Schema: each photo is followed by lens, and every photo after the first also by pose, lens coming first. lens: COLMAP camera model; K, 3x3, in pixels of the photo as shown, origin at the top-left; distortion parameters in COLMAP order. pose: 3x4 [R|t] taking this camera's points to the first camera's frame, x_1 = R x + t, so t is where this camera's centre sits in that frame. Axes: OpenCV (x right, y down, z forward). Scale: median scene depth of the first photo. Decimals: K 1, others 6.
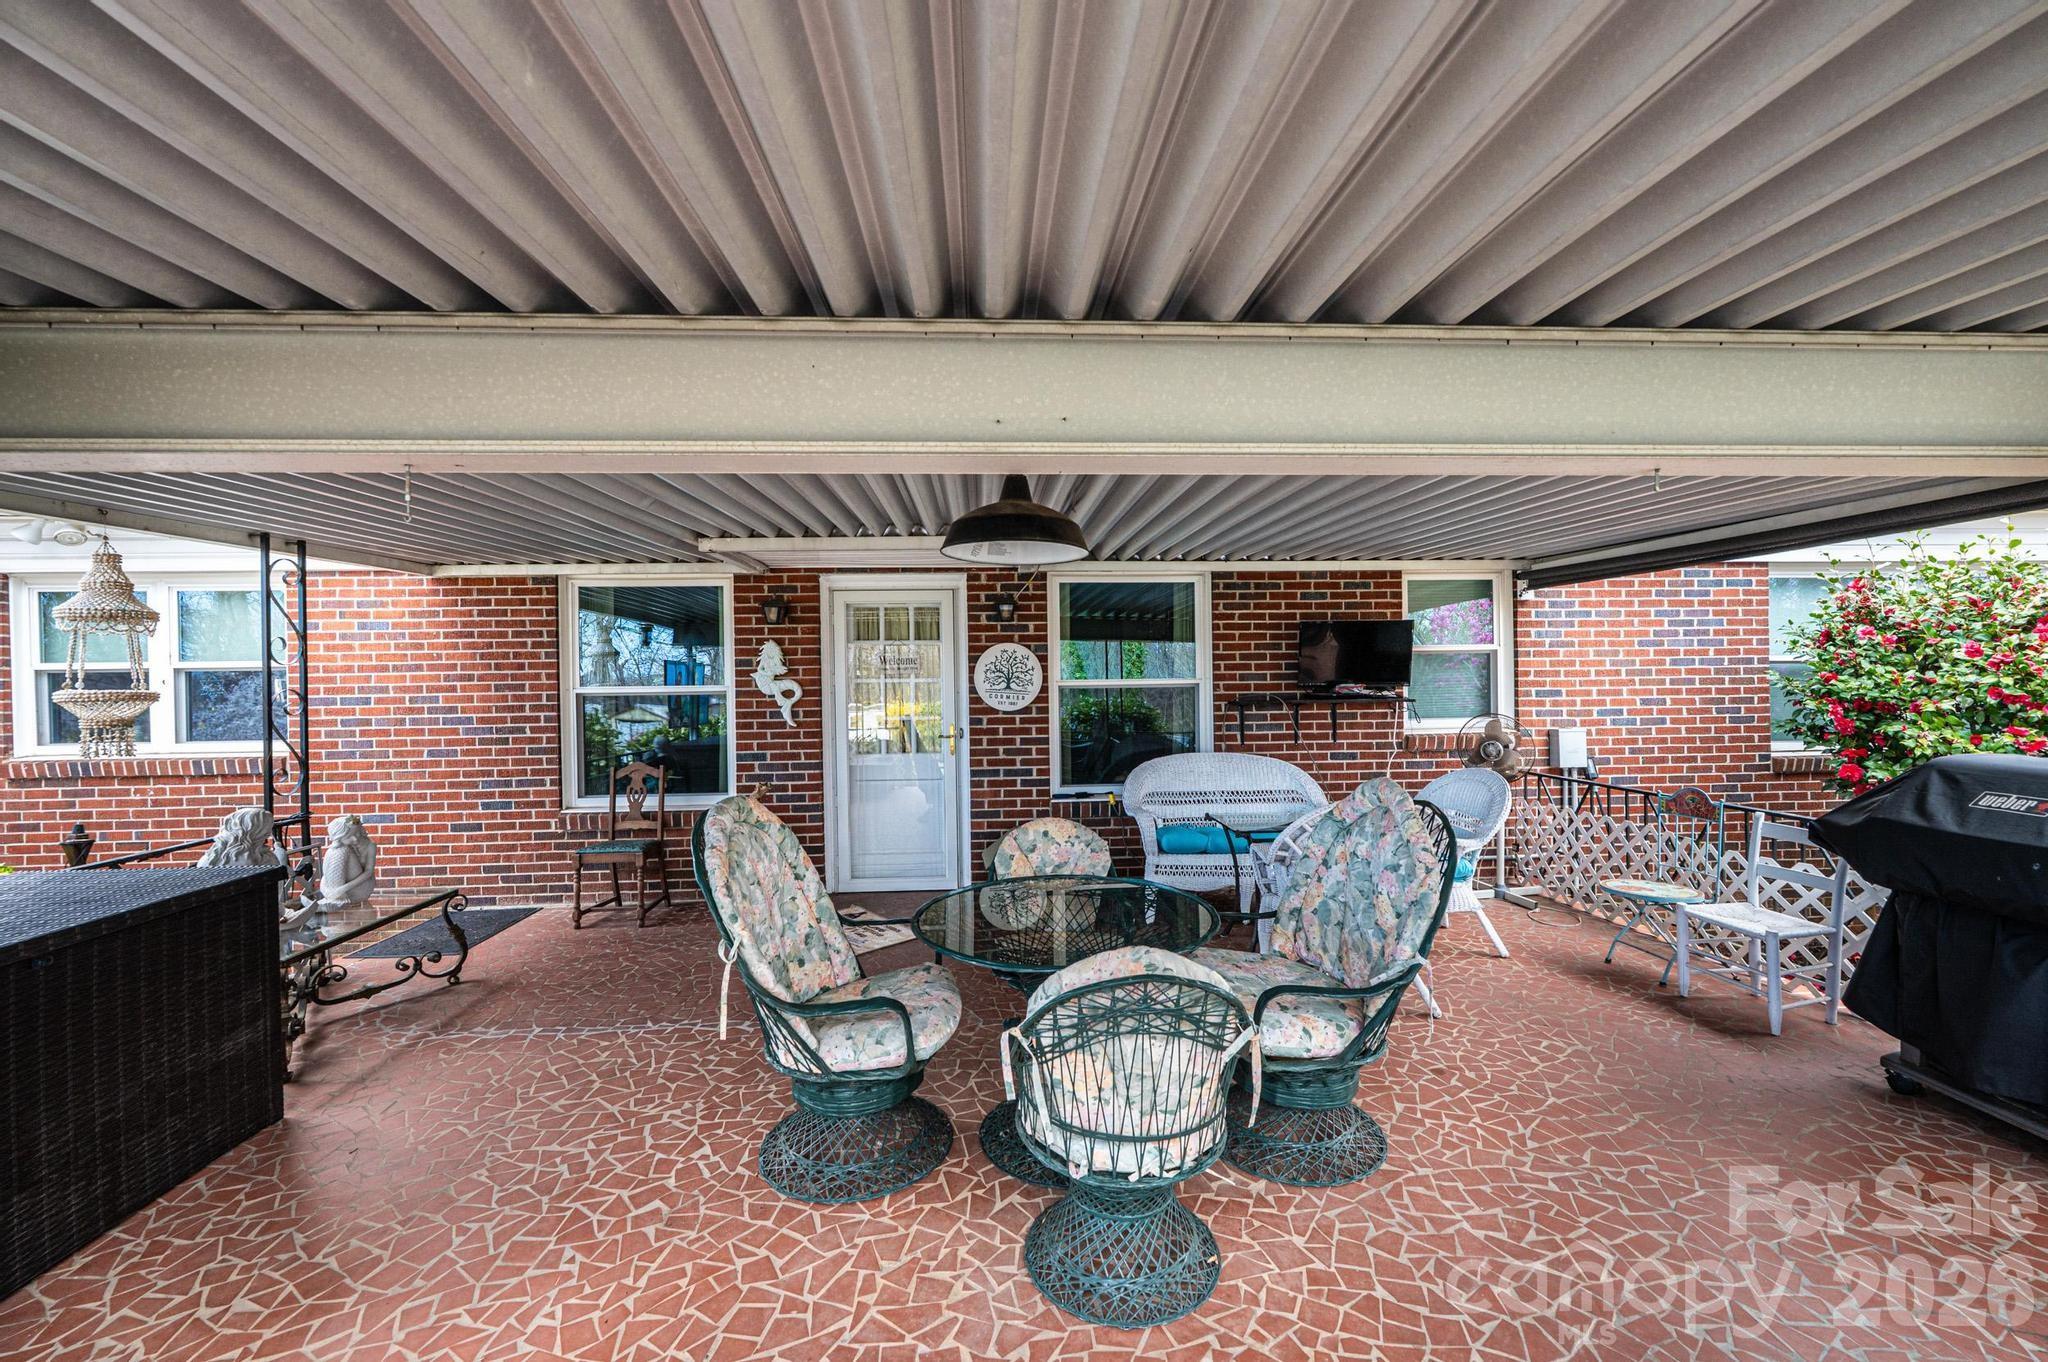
lens RADIAL K [[809.8, 0, 1024.0], [0, 809.8, 676.0], [0, 0, 1]] dist [-0.004206, 0.000975]
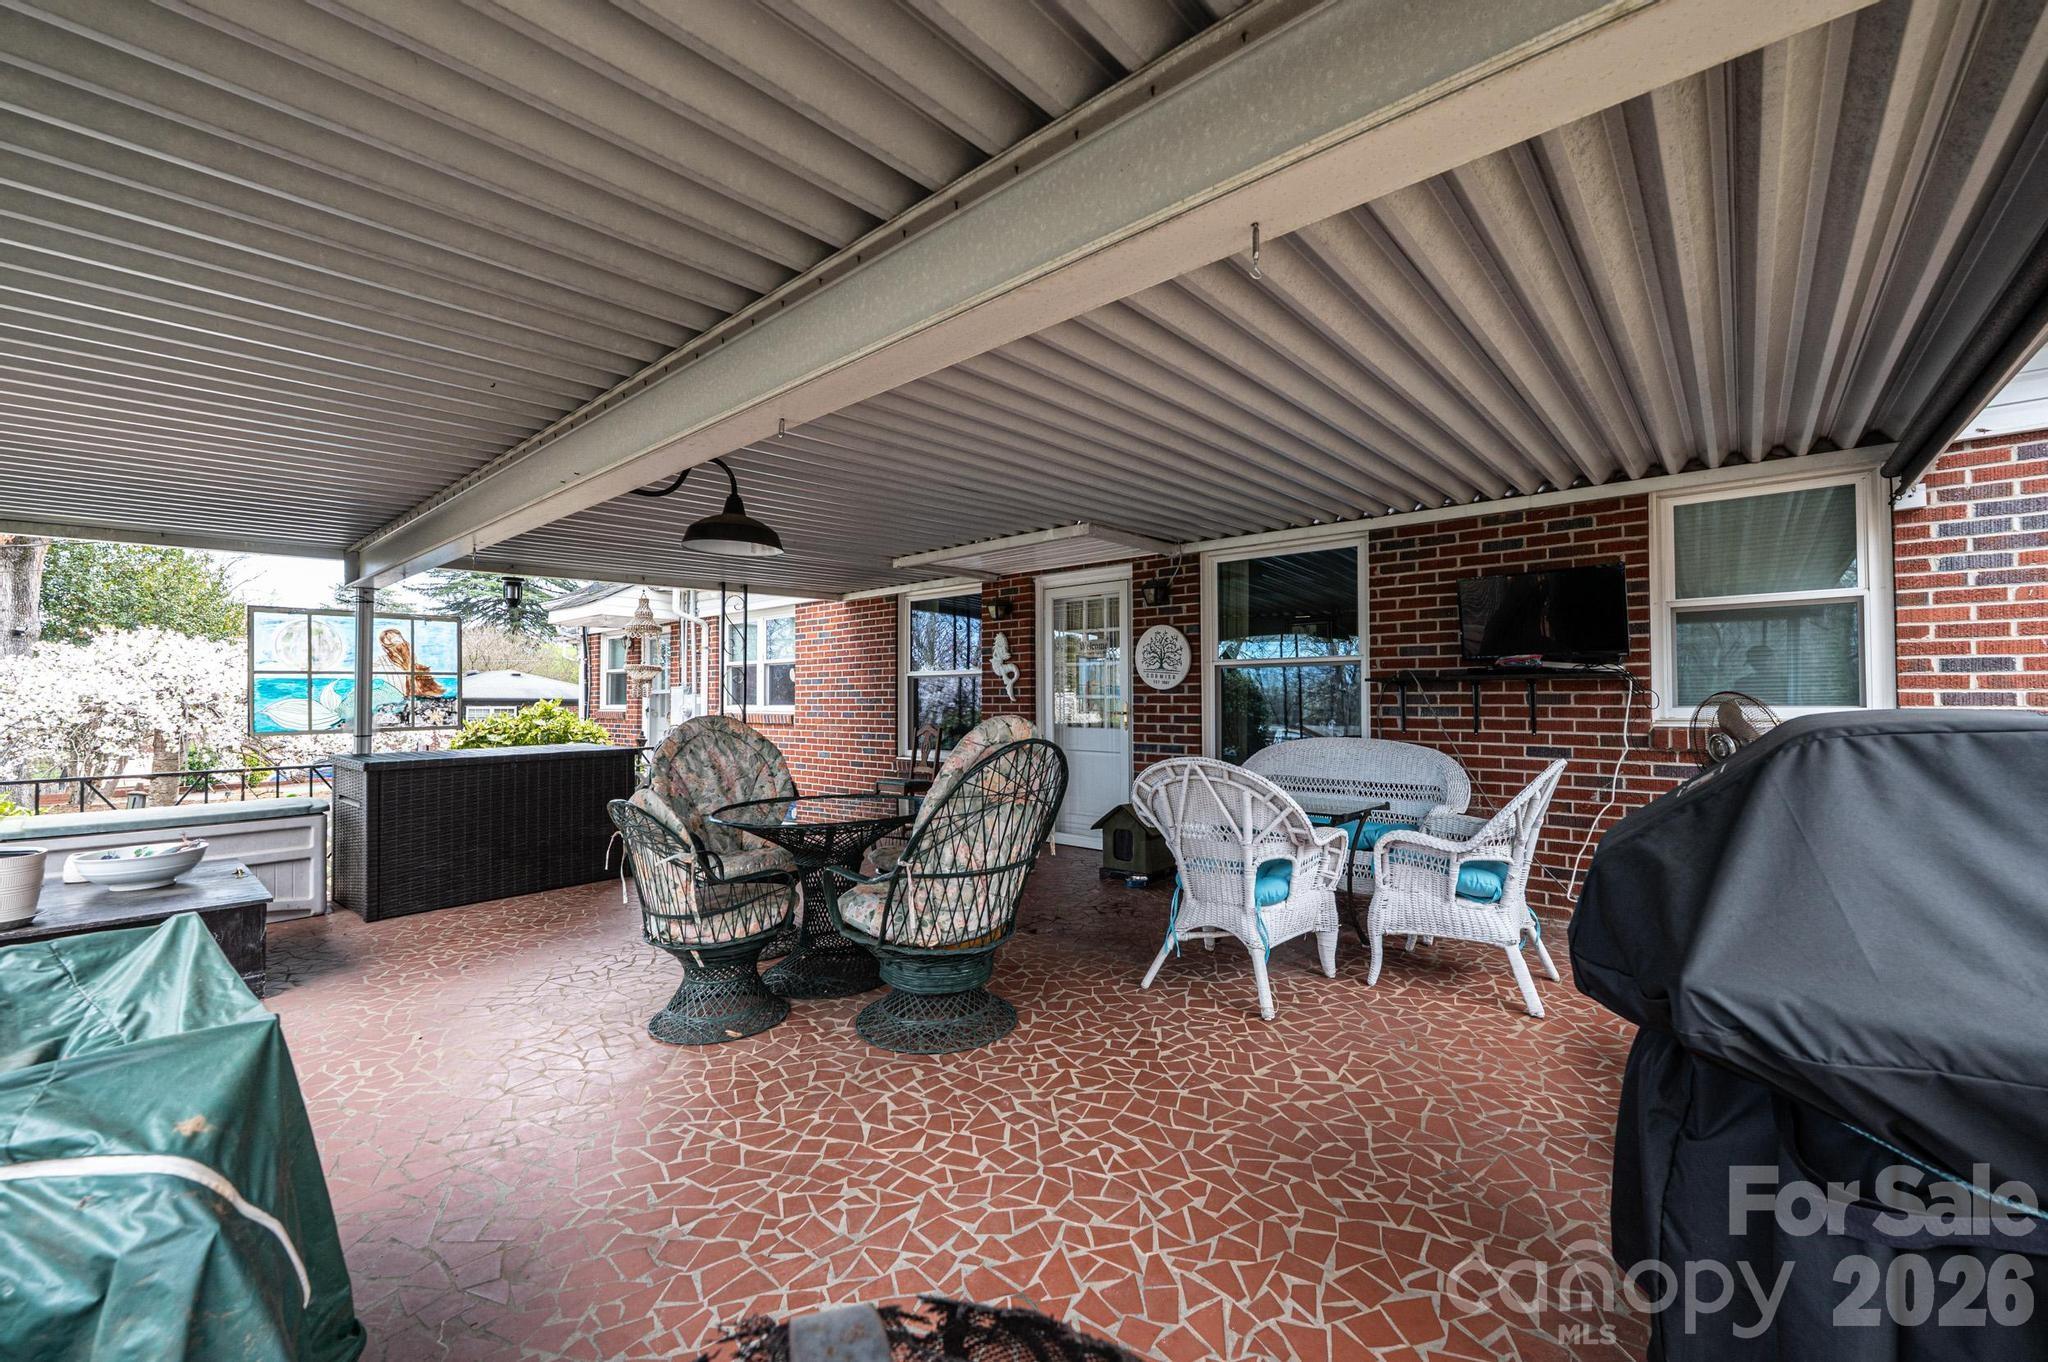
lens RADIAL K [[809.8, 0, 1028.8], [0, 809.8, 679.1], [0, 0, 1]] dist [-0.004206, 0.000975]
pose [[0.718797, -0.005864, -0.695195, 0.583294], [-0.004659, 0.999901, -0.013251, 0.044006], [0.695205, 0.012764, 0.718699, 0.123357]]
